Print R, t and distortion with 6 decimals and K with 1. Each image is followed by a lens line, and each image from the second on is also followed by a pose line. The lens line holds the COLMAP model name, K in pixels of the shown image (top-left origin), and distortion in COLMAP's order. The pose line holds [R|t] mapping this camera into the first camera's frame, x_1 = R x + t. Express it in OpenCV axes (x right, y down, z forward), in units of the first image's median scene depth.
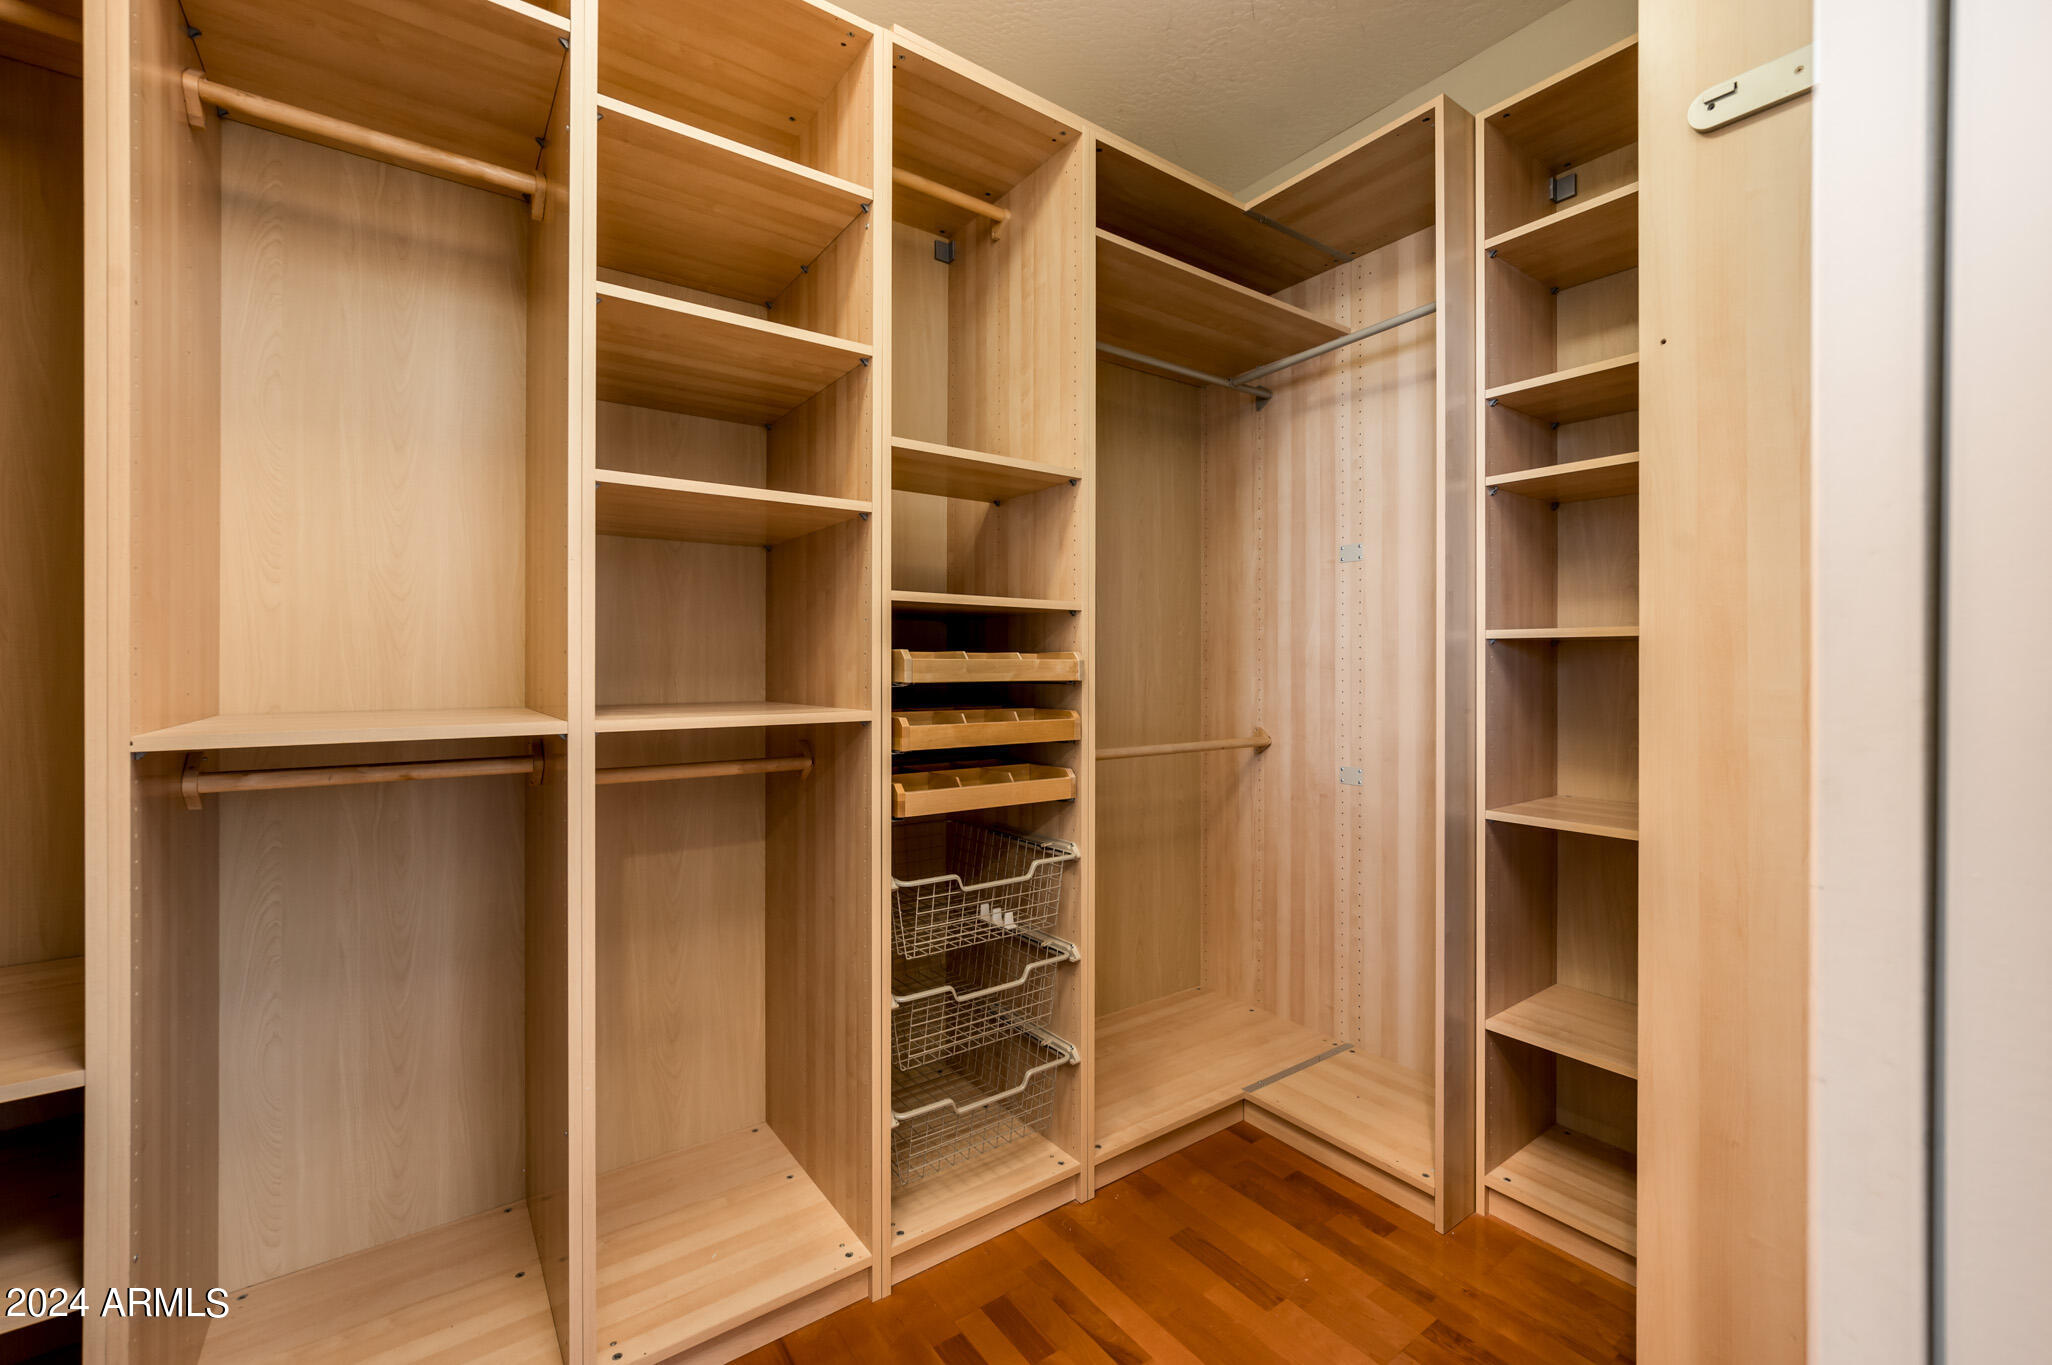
lens RADIAL K [[860.0, 0, 1026.5], [0, 860.0, 675.1], [0, 0, 1]] dist [0.004244, 0.000343]
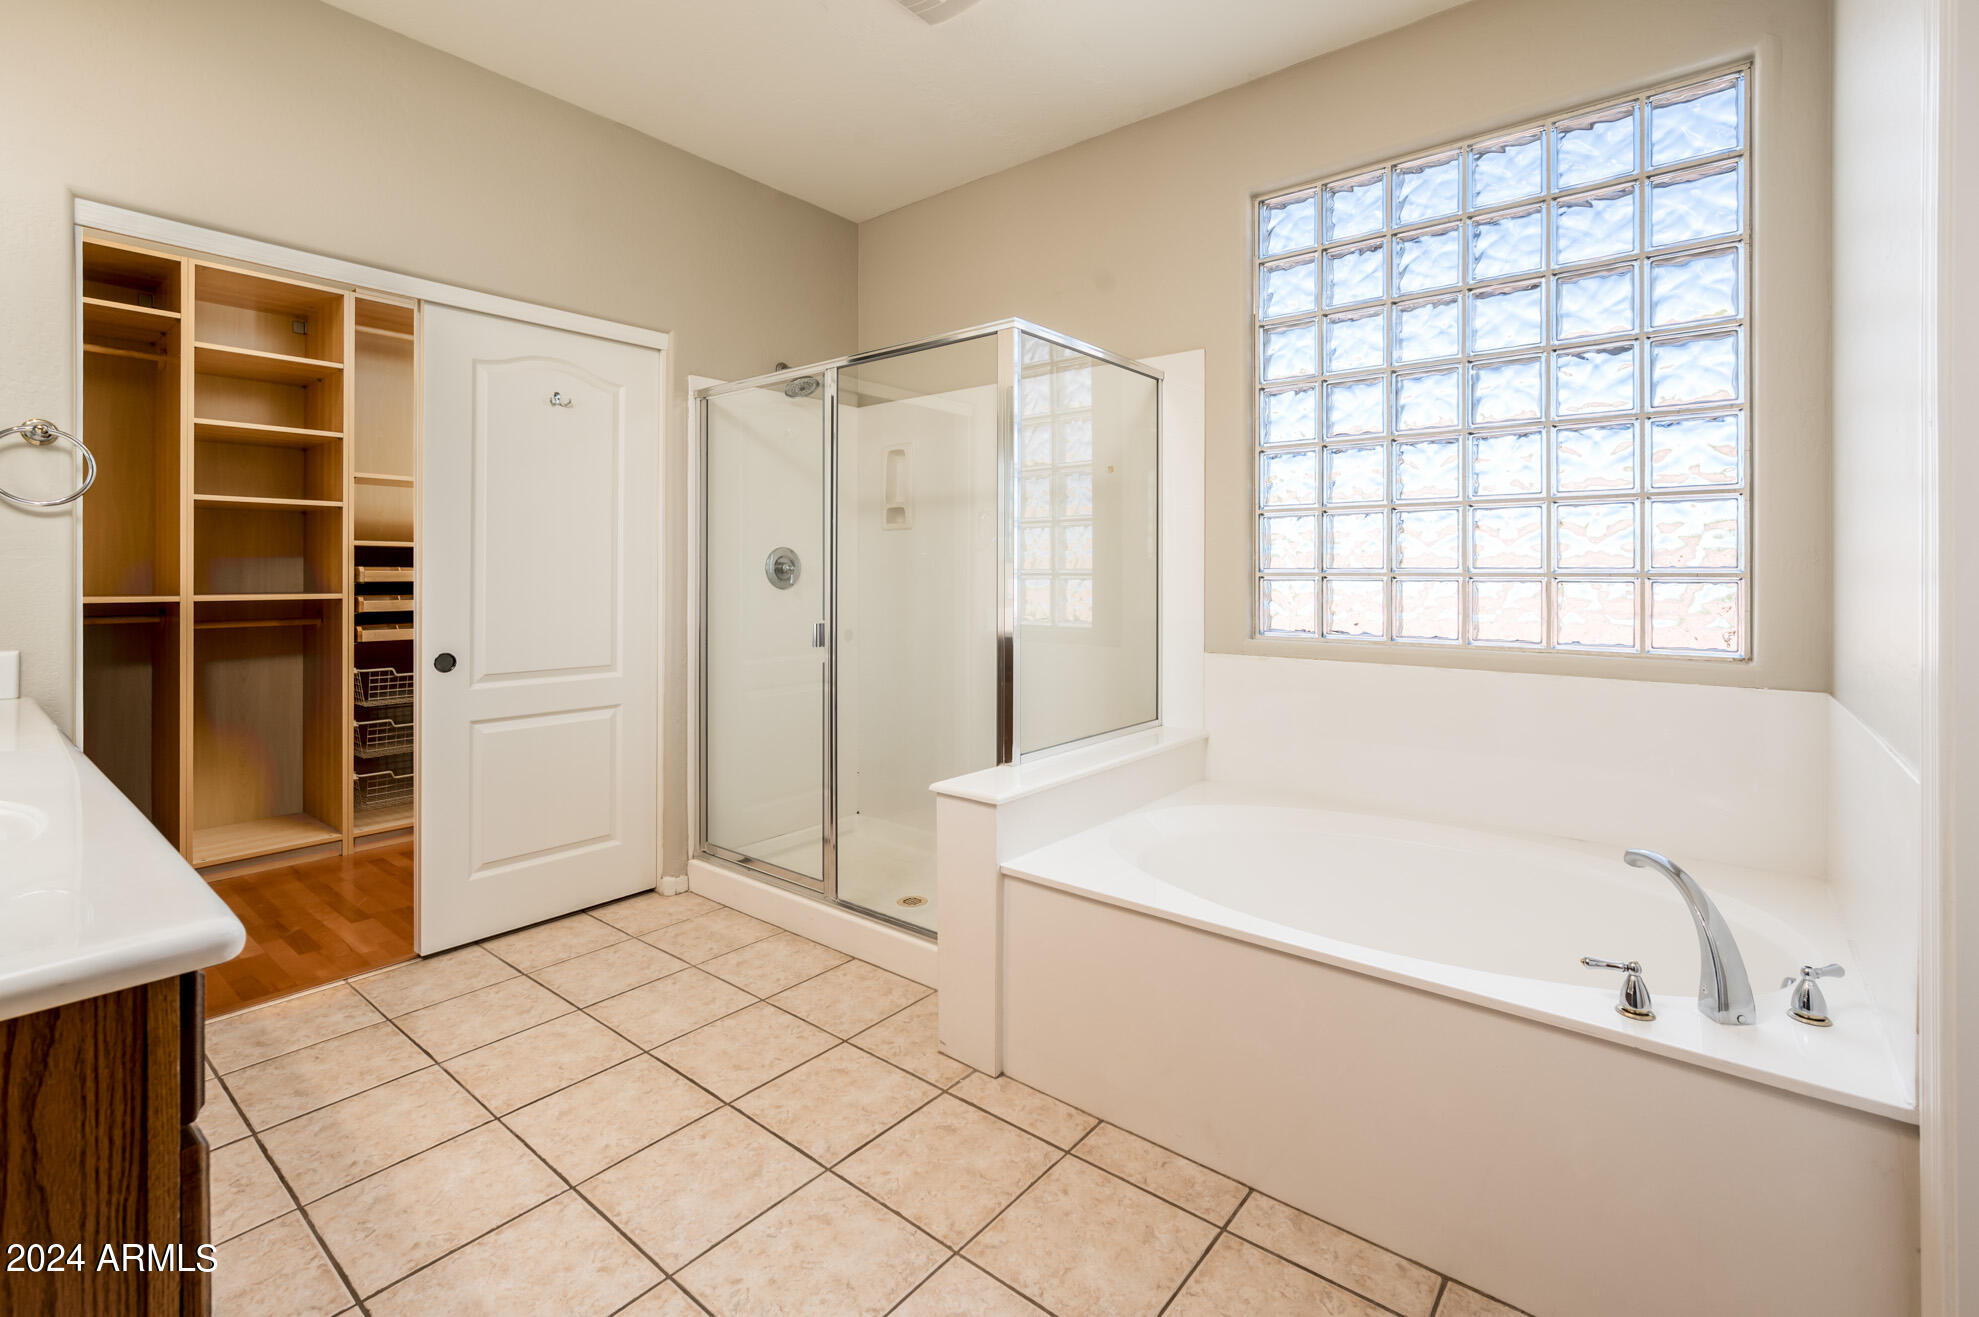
lens RADIAL K [[880.6, 0, 1021.5], [0, 880.6, 572.0], [0, 0, 1]] dist [-0.003186, 0.000717]
pose [[0.959732, -0.002219, 0.280909, 0.871227], [0.003123, 0.999991, -0.002771, -0.004731], [-0.280900, 0.003537, 0.959730, -1.695804]]
